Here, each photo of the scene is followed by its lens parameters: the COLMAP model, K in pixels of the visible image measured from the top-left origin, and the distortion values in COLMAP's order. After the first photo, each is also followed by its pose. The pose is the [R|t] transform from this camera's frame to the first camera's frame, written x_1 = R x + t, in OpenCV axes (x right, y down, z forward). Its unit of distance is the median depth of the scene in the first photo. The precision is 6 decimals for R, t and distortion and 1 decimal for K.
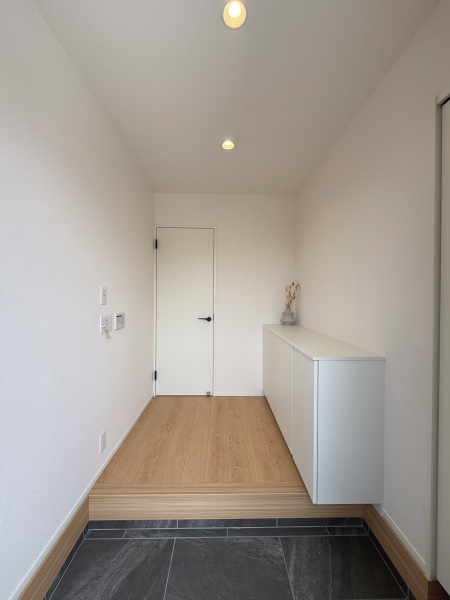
lens RADIAL K [[241.7, 0, 223.4], [0, 241.7, 299.4], [0, 0, 1]] dist [0.001597, 0.000071]
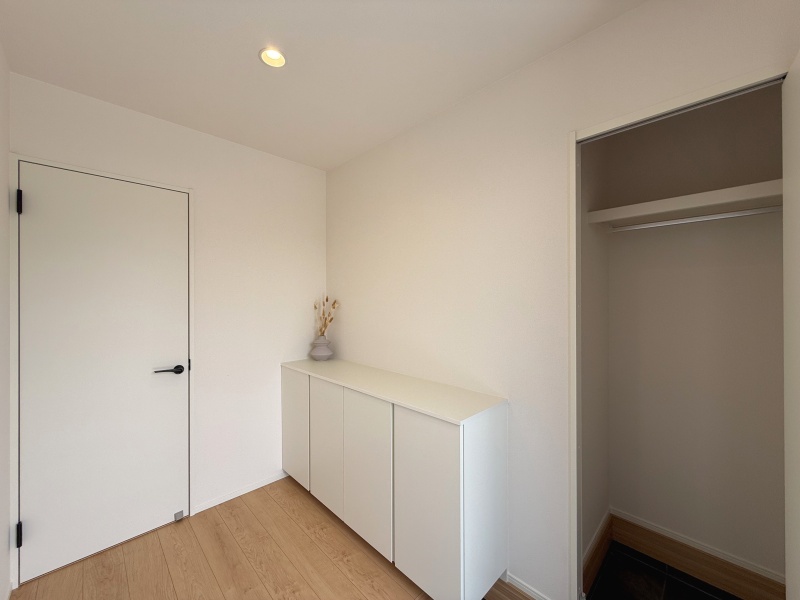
lens RADIAL K [[322.2, 0, 398.0], [0, 322.2, 299.3], [0, 0, 1]] dist [0.001597, 0.000071]
pose [[0.724311, -0.010487, 0.689394, -0.199842], [0.014329, 0.999897, 0.000155, -0.062359], [-0.689325, 0.009766, 0.724387, 0.195542]]
